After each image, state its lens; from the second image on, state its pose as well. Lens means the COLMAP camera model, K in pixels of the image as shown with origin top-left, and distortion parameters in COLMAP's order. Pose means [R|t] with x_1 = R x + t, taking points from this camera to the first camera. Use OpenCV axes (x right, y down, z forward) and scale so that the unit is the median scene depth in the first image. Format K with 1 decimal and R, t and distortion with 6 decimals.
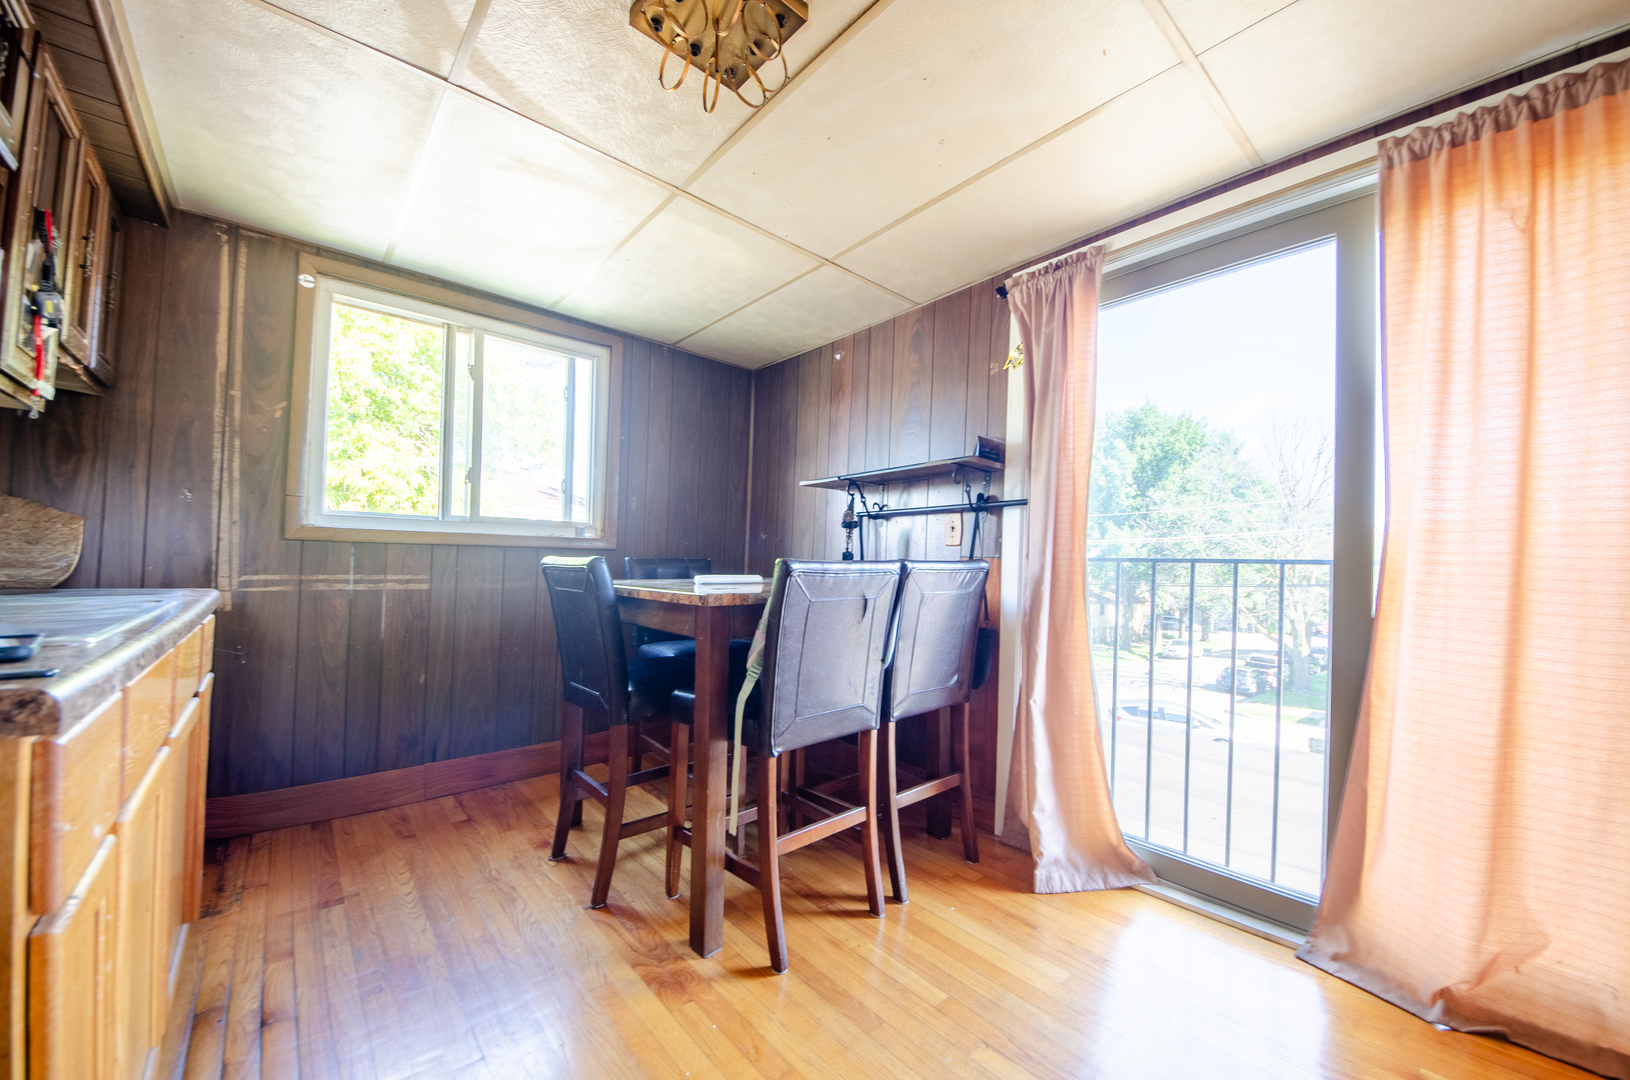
lens RADIAL K [[593.0, 0, 823.9], [0, 593.0, 561.2], [0, 0, 1]] dist [-0.024133, -0.000139]
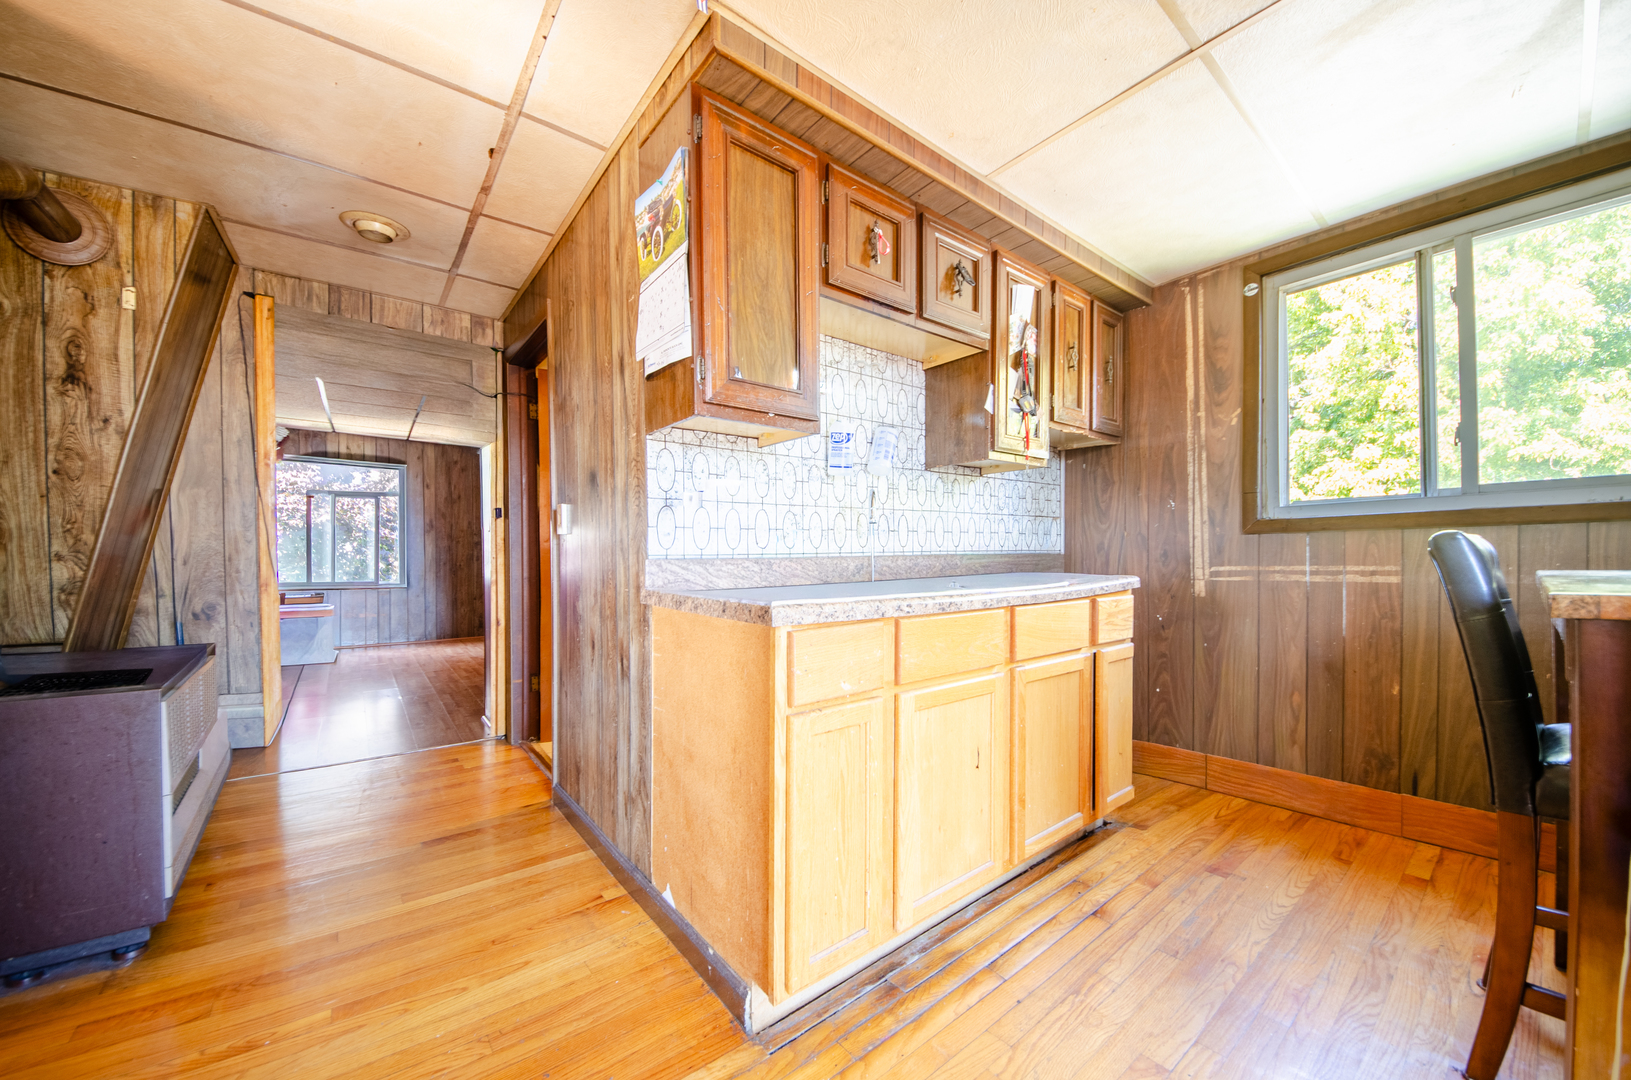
lens RADIAL K [[593.4, 0, 824.4], [0, 593.4, 561.2], [0, 0, 1]] dist [-0.024133, -0.000139]
pose [[-0.065068, -0.017263, -0.997731, 0.225516], [0.021276, 0.999599, -0.018683, 0.018001], [0.997654, -0.022443, -0.064675, 0.285670]]
